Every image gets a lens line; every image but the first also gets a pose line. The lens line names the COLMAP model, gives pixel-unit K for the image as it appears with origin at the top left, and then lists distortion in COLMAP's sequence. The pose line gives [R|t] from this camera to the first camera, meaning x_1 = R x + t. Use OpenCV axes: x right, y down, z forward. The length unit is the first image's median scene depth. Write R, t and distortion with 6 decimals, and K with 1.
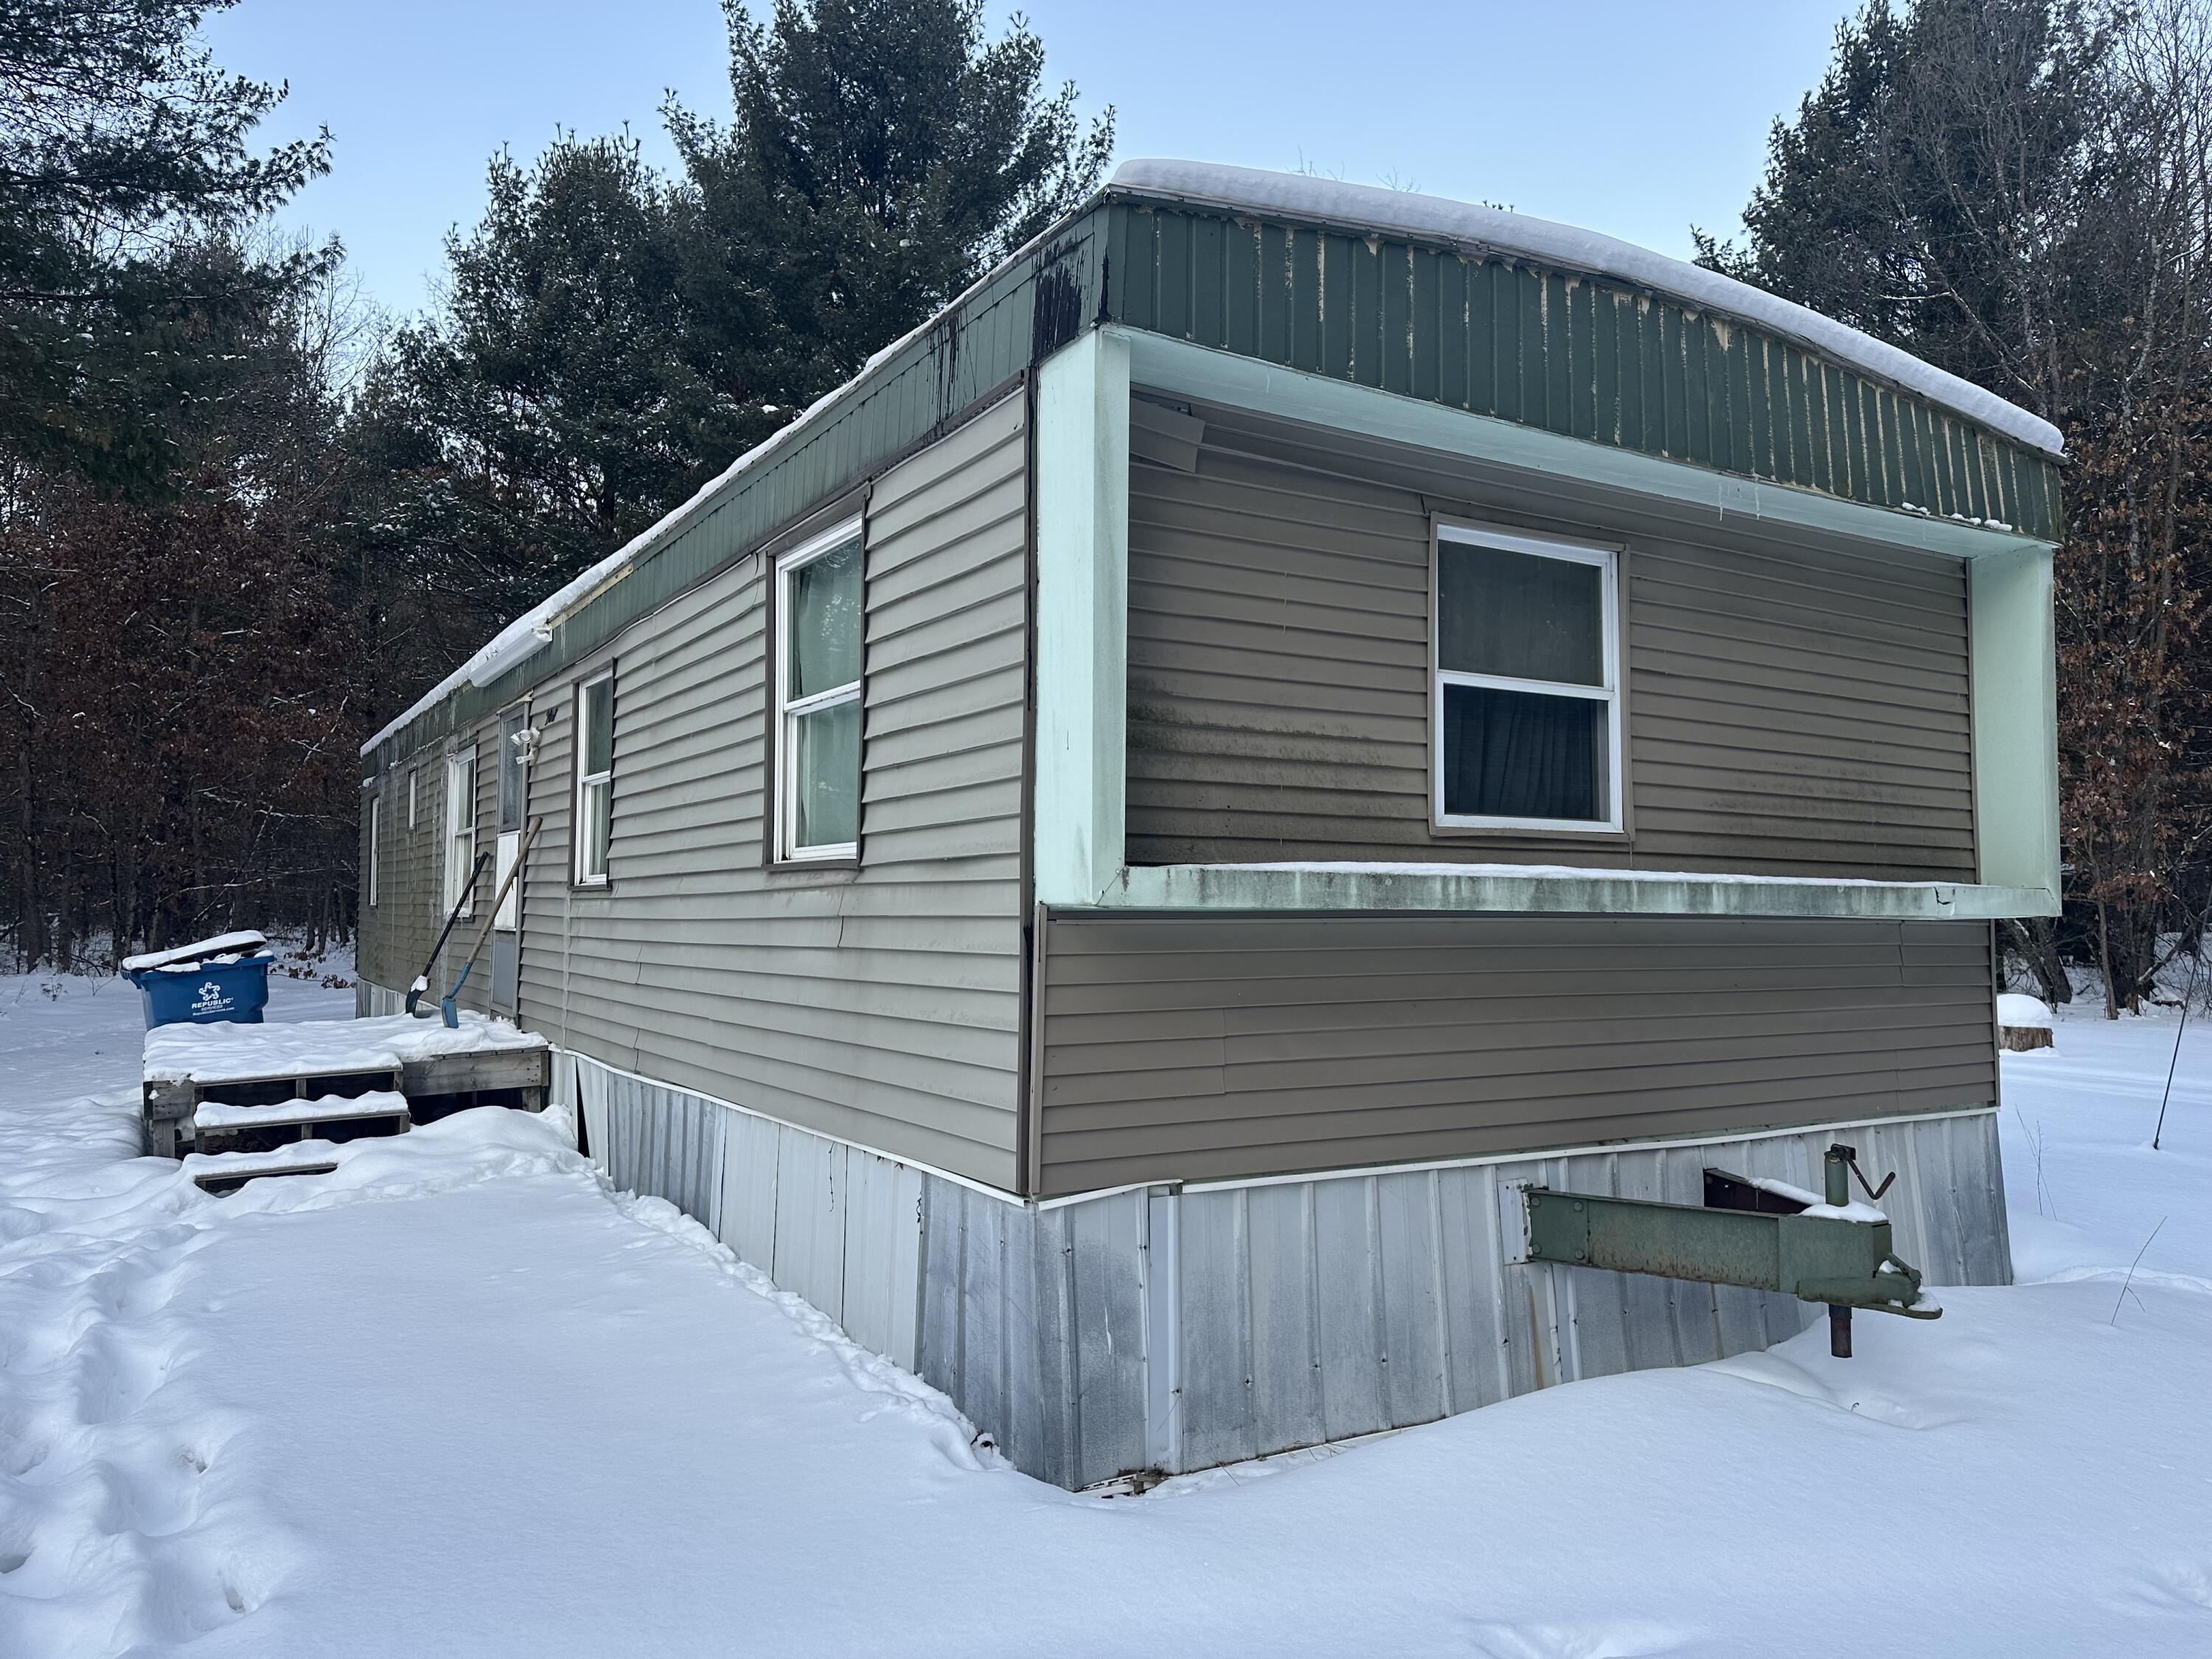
lens RADIAL K [[1534.8, 0, 1095.7], [0, 1534.8, 845.8], [0, 0, 1]] dist [0.062779, -0.076392]
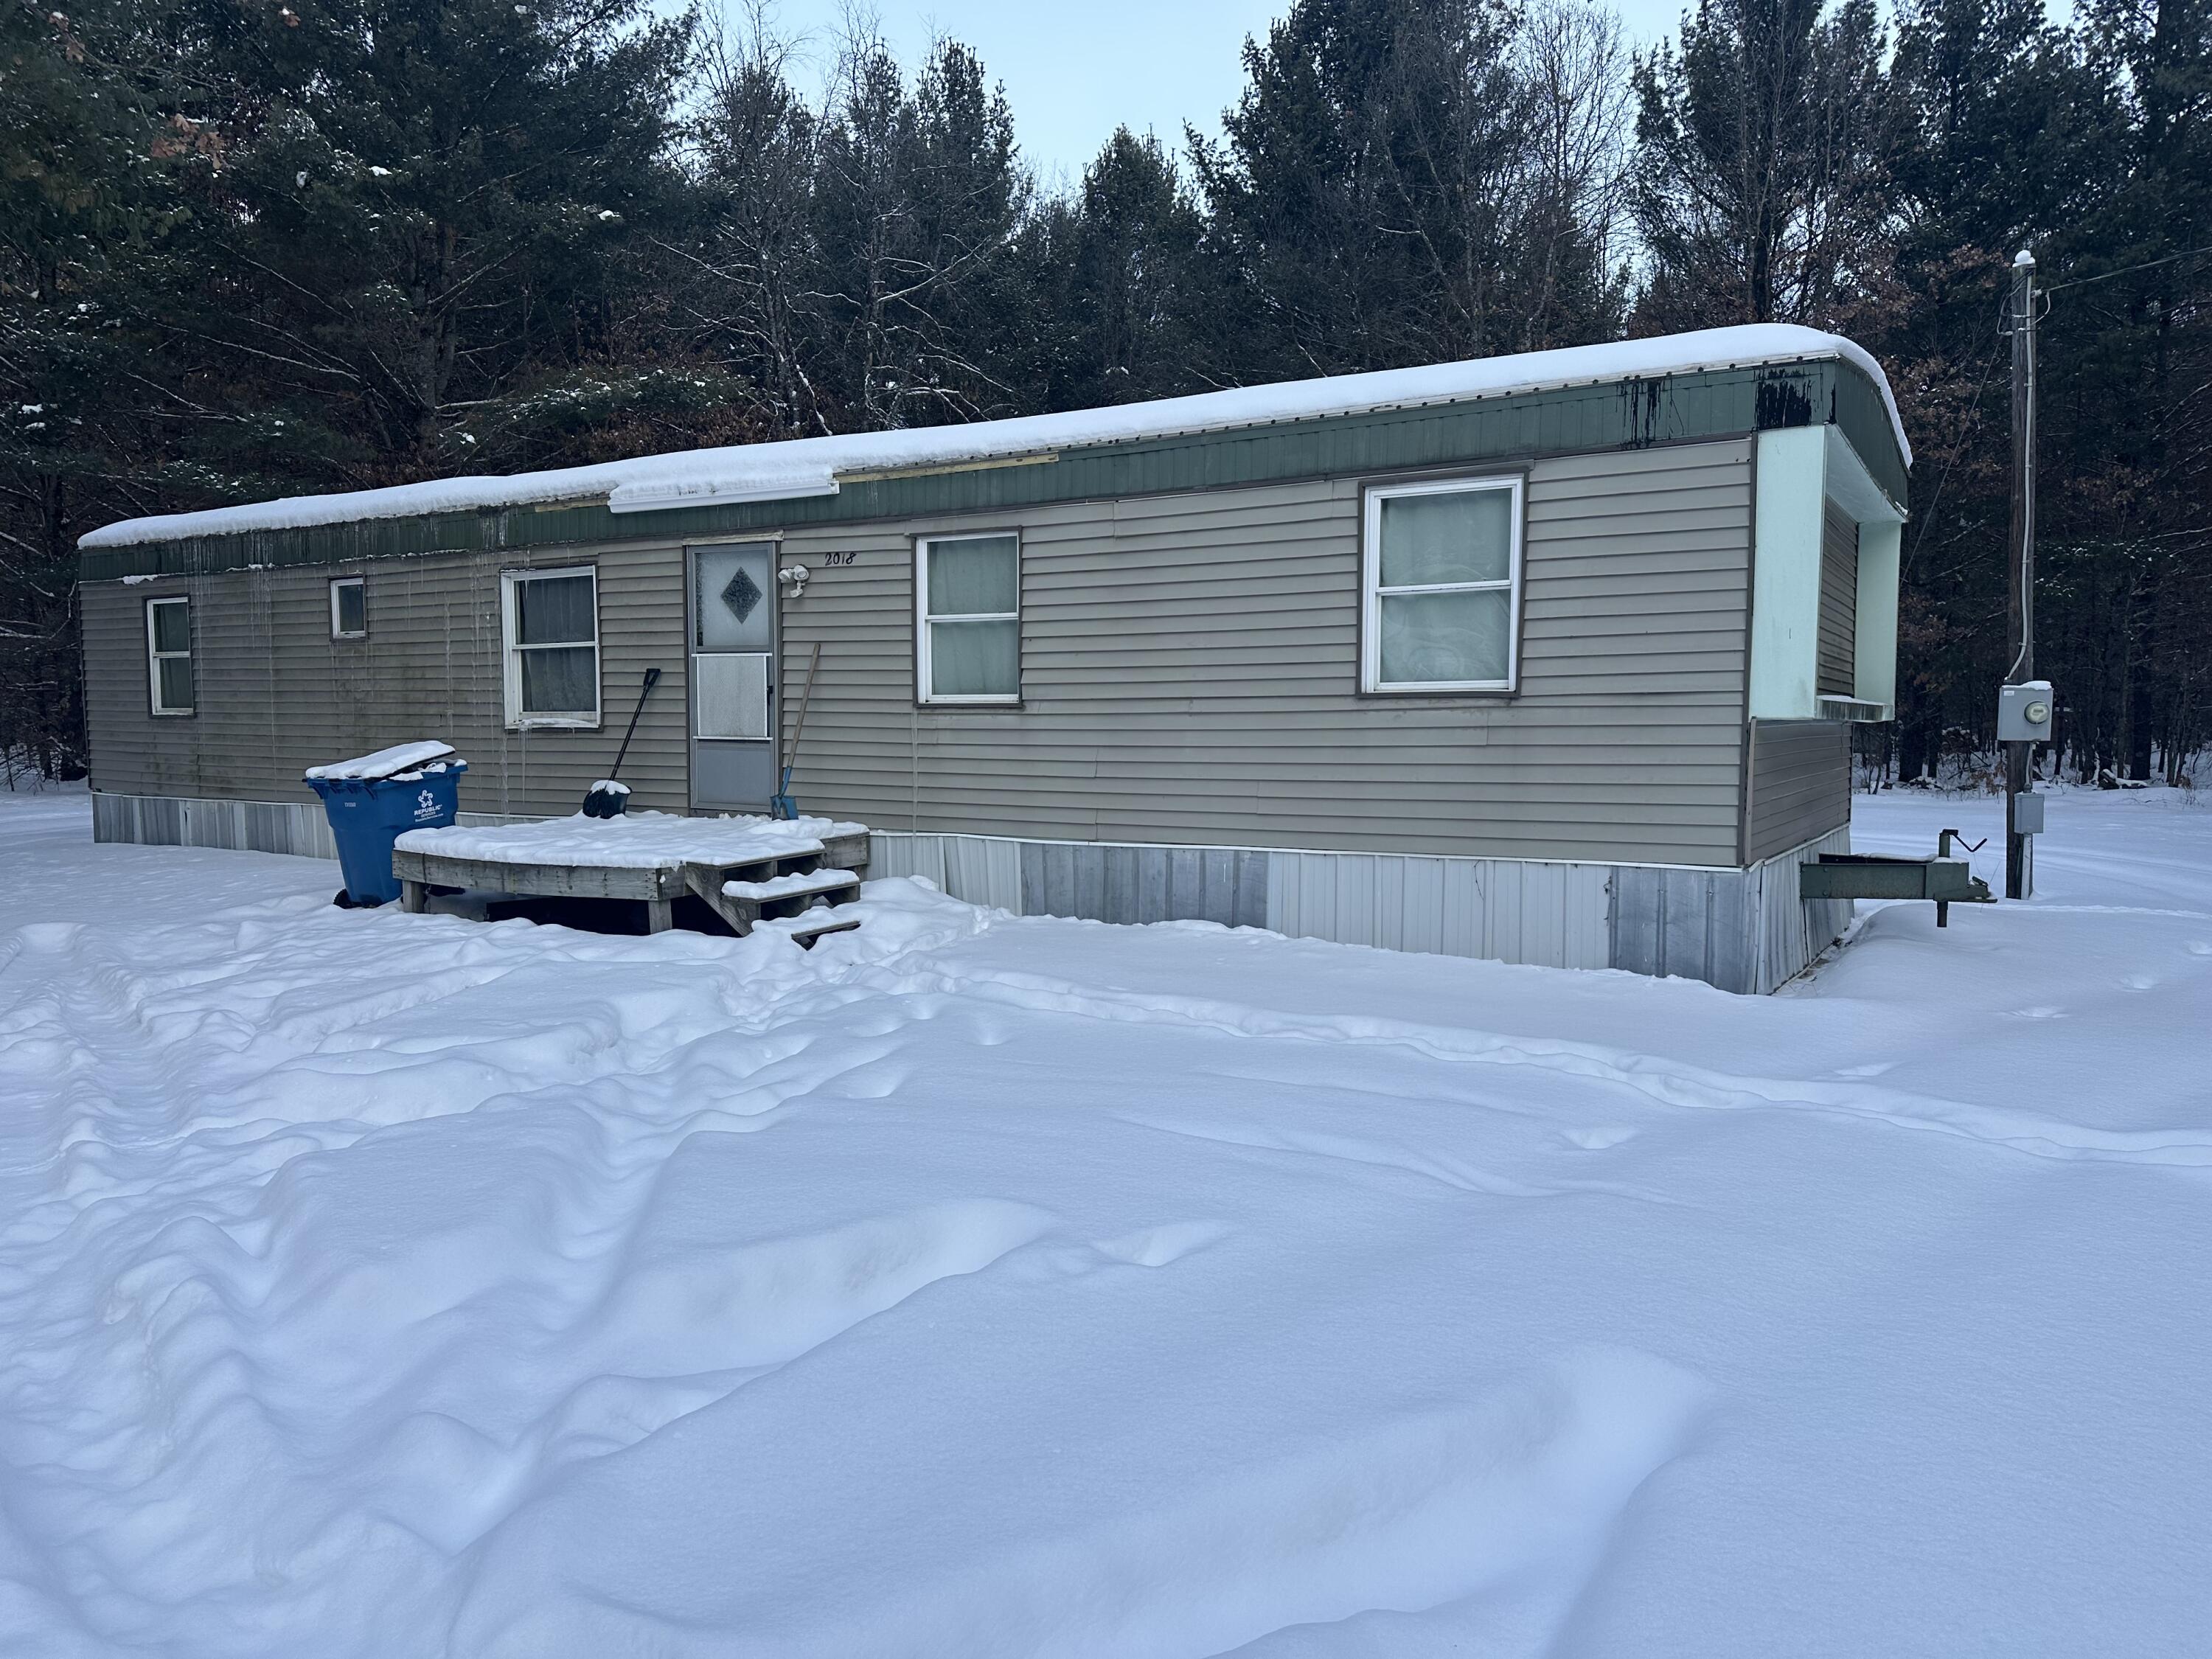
lens RADIAL K [[1553.2, 0, 1107.4], [0, 1553.2, 852.1], [0, 0, 1]] dist [0.122515, -0.123730]
pose [[0.872635, -0.045102, 0.486285, -1.196601], [-0.018194, 0.992033, 0.124657, -0.019893], [-0.488033, -0.117627, 0.864863, -0.247750]]
